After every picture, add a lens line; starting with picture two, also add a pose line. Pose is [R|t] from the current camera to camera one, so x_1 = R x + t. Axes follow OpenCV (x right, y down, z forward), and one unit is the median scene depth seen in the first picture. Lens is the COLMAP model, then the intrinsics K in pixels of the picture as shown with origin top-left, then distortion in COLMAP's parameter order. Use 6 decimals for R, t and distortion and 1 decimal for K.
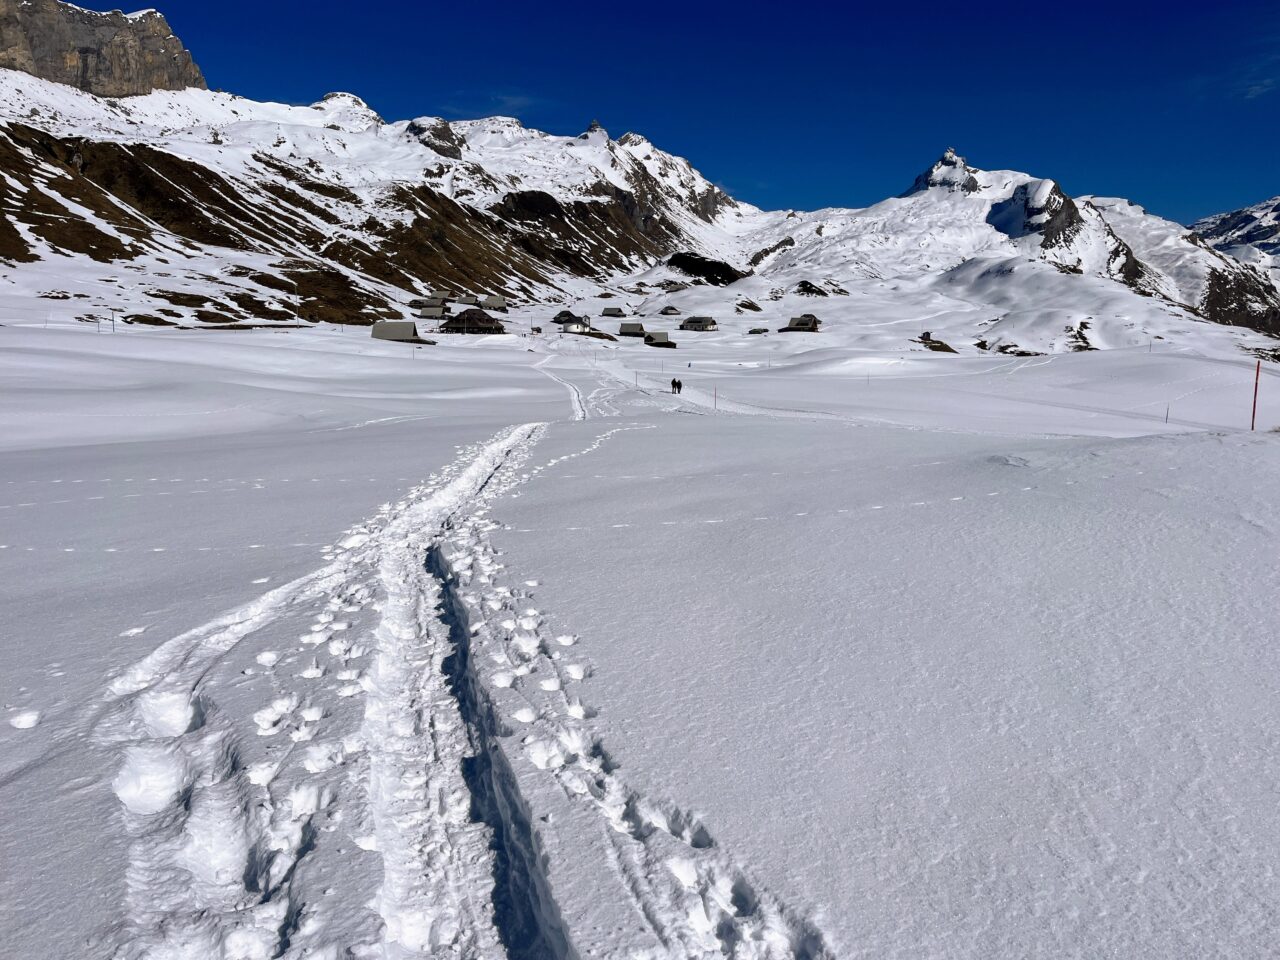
lens RADIAL K [[944.2, 0, 634.9], [0, 944.2, 500.4], [0, 0, 1]] dist [0.053246, -0.082502]
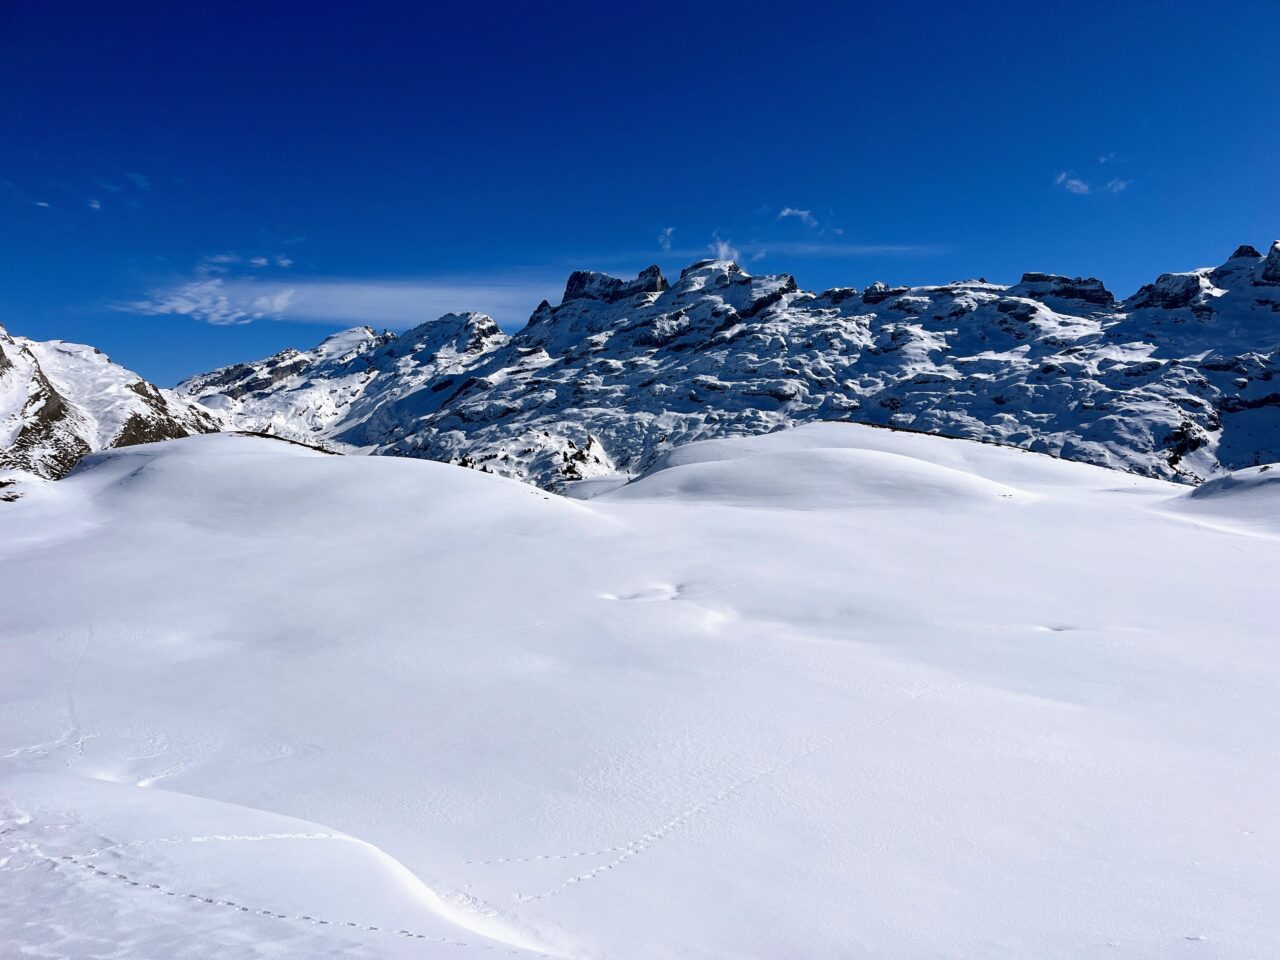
lens RADIAL K [[966.6, 0, 669.0], [0, 966.6, 467.7], [0, 0, 1]] dist [0.002119, -0.006009]
pose [[0.613277, -0.004383, 0.789856, 0.073870], [0.142608, 0.984166, -0.105266, 0.038250], [-0.776888, 0.177197, 0.604191, -0.211476]]
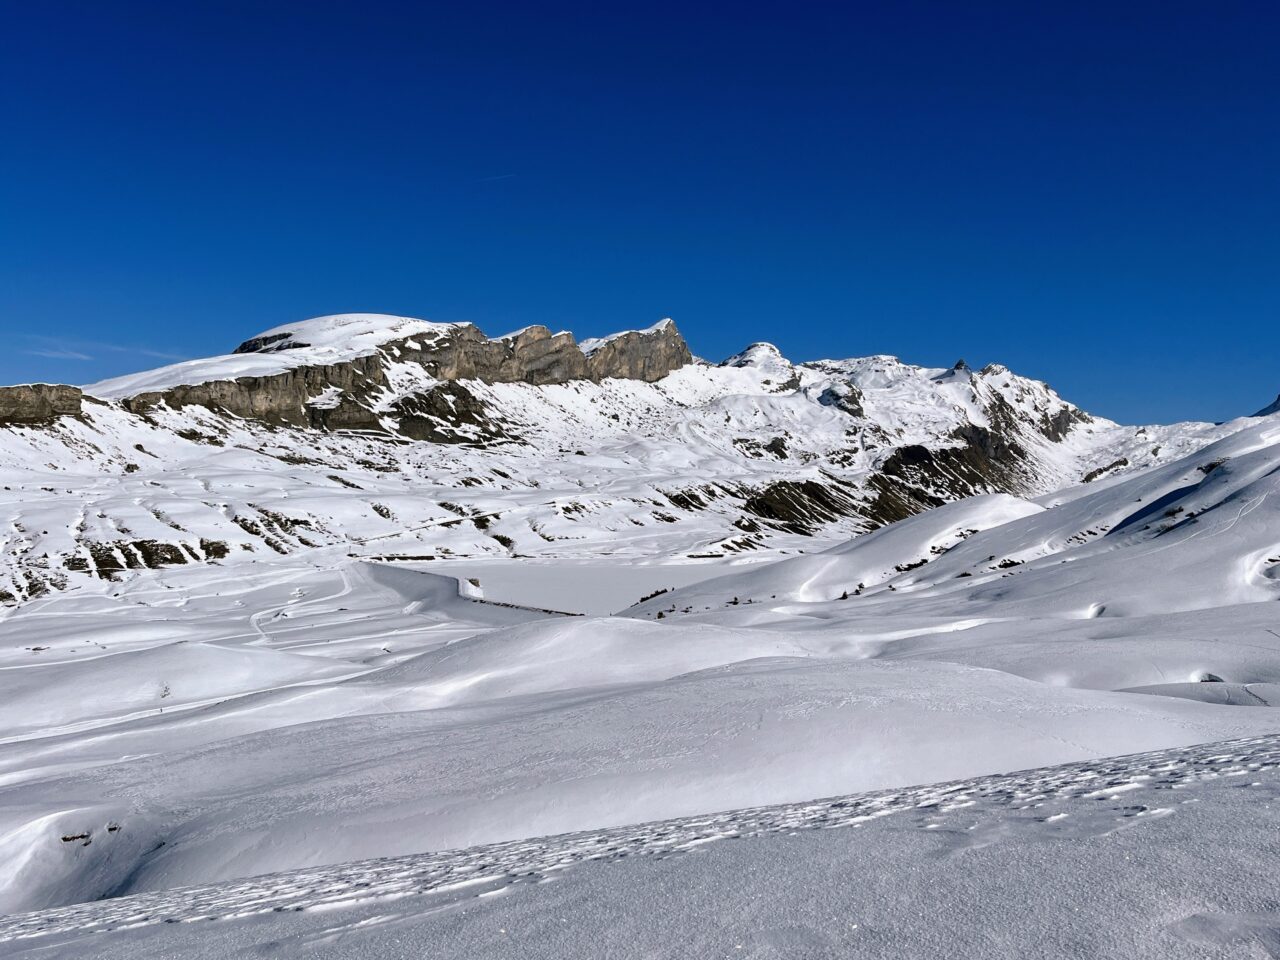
lens RADIAL K [[1263.1, 0, 640.0], [0, 1263.1, 480.0], [0, 0, 1]] dist [0.000432, -0.017942]
pose [[0.956425, 0.022929, -0.291076, 0.044338], [-0.081527, 0.978233, -0.190824, 0.107331], [0.280364, 0.206239, 0.937476, -0.682075]]
